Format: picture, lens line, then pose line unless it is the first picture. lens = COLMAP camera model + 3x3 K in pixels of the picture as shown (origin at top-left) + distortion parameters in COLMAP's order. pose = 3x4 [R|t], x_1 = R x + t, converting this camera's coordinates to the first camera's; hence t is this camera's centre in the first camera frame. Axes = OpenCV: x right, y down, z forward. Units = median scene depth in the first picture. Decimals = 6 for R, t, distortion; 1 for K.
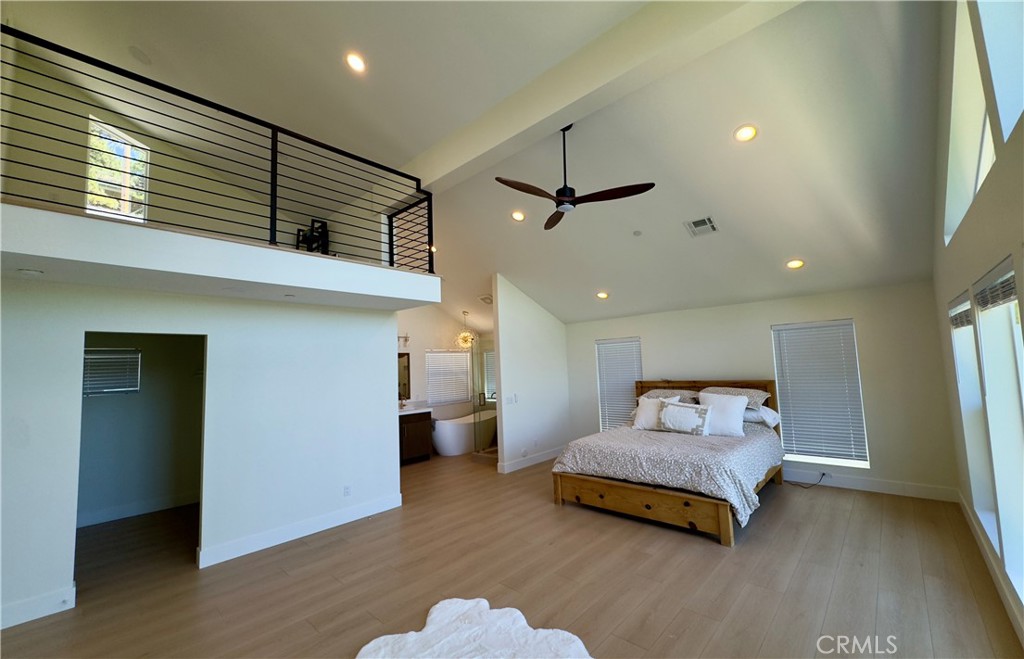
lens RADIAL K [[409.6, 0, 511.2], [0, 409.6, 333.8], [0, 0, 1]] dist [-0.000412, -0.000142]
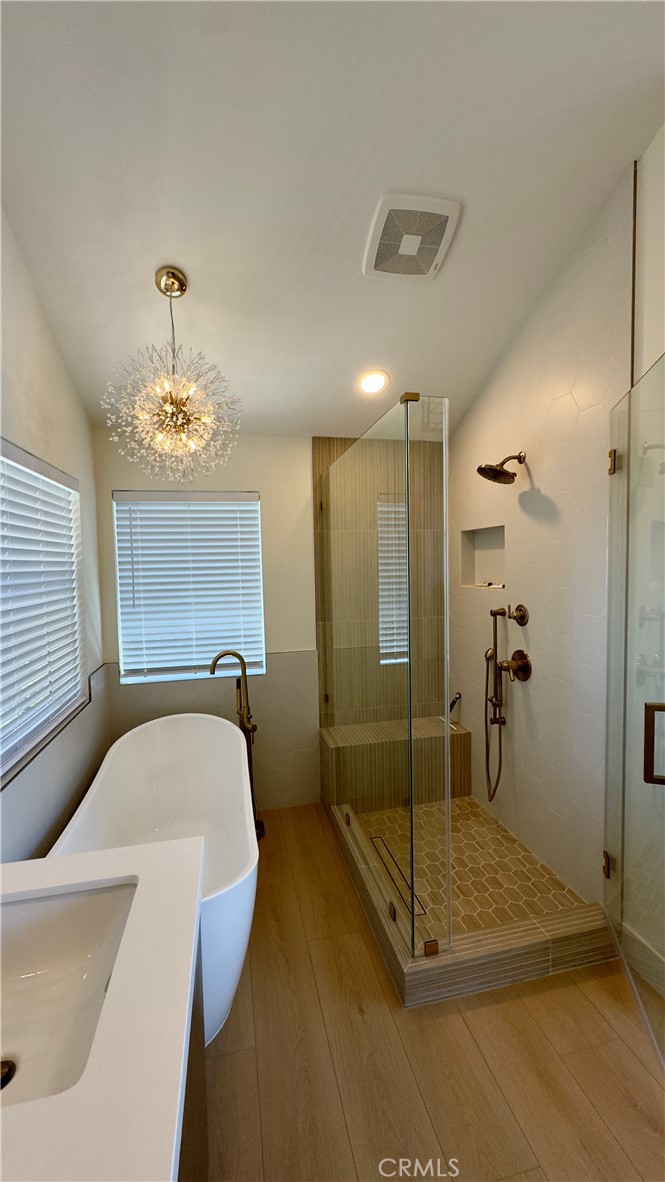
lens RADIAL K [[470.2, 0, 332.5], [0, 470.2, 591.0], [0, 0, 1]] dist [0.000316, -0.000196]
pose [[0.563704, -0.024013, 0.825628, -0.274364], [-0.062387, 0.995484, 0.071548, 0.084263], [-0.823618, -0.091840, 0.559660, 0.834410]]
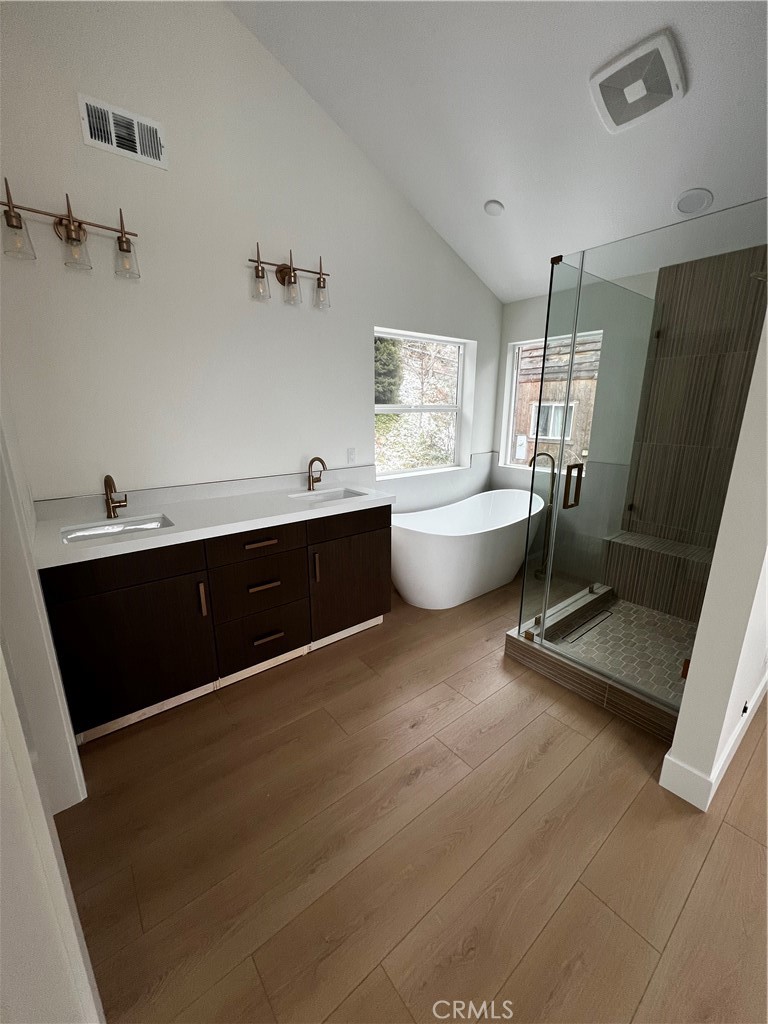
lens RADIAL K [[409.7, 0, 381.4], [0, 409.7, 512.8], [0, 0, 1]] dist [-0.000864, -0.000463]
pose [[0.988207, 0.071827, -0.135232, -0.147190], [-0.023171, 0.943131, 0.331612, 0.077738], [0.151360, -0.324567, 0.933673, 0.633927]]
